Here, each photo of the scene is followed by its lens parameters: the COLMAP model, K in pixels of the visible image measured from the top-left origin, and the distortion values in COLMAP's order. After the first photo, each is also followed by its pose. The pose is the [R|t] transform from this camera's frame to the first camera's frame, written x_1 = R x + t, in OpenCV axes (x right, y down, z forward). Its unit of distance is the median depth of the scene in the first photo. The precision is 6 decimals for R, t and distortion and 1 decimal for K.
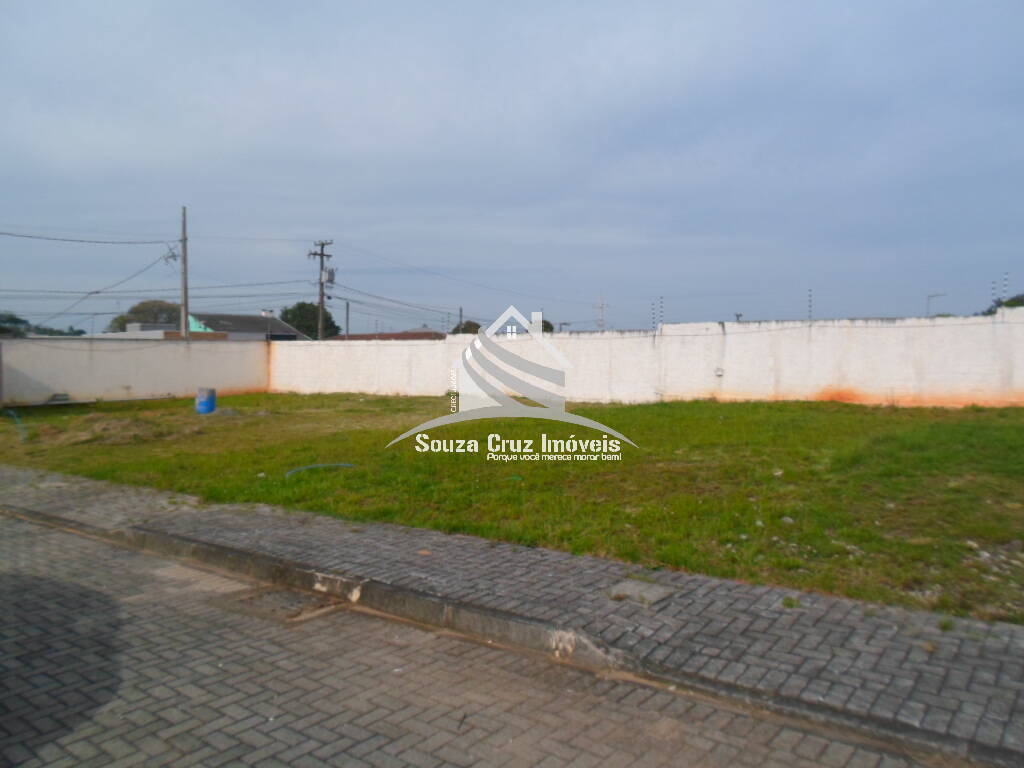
lens RADIAL K [[791.2, 0, 515.3], [0, 791.2, 384.0], [0, 0, 1]] dist [0.000727, -0.015374]
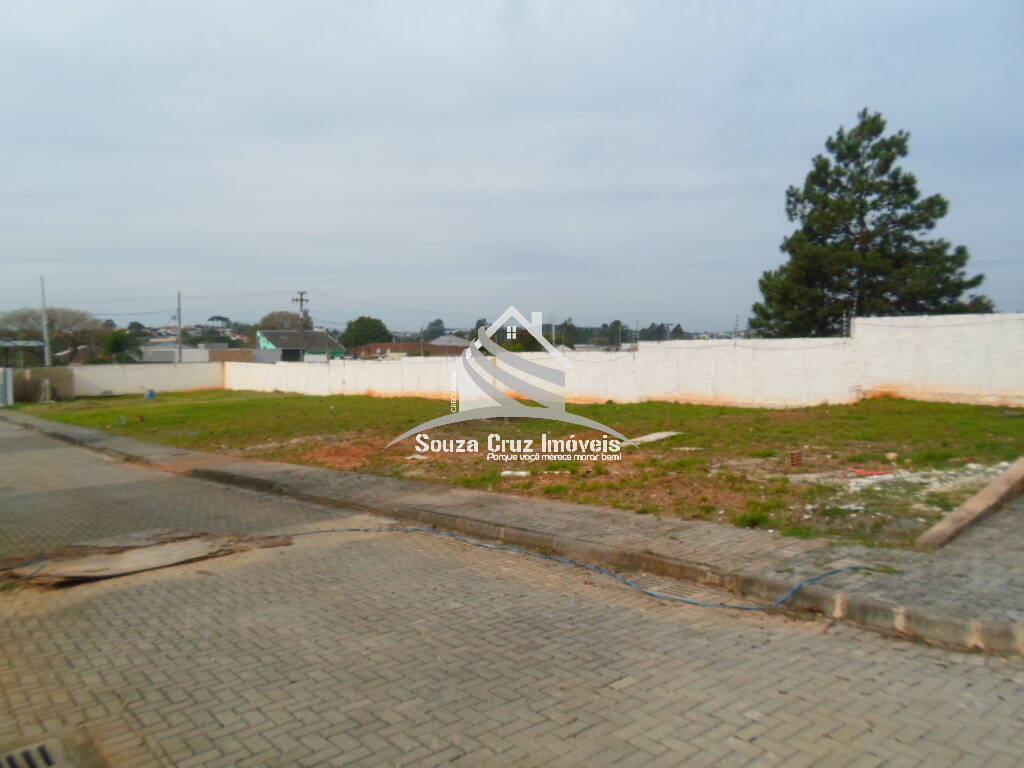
lens RADIAL K [[791.2, 0, 511.9], [0, 791.2, 373.4], [0, 0, 1]] dist [0.000727, -0.015374]
pose [[0.986019, 0.004462, -0.166570, 0.660774], [-0.005996, 0.999944, -0.008704, -0.017178], [0.166522, 0.009581, 0.985991, -0.705475]]
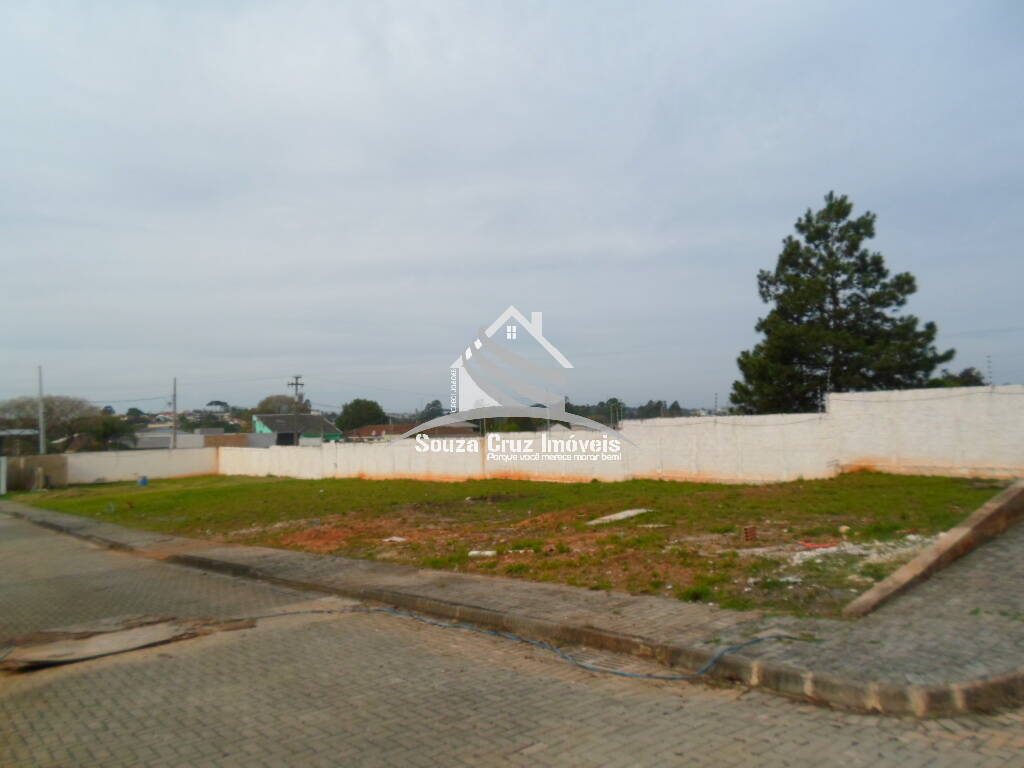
lens RADIAL K [[791.2, 0, 513.8], [0, 791.2, 377.0], [0, 0, 1]] dist [0.000727, -0.015374]
pose [[0.986293, -0.028660, -0.162493, 0.682084], [0.011706, 0.994472, -0.104346, -0.017922], [0.164585, 0.101014, 0.981177, -0.718961]]
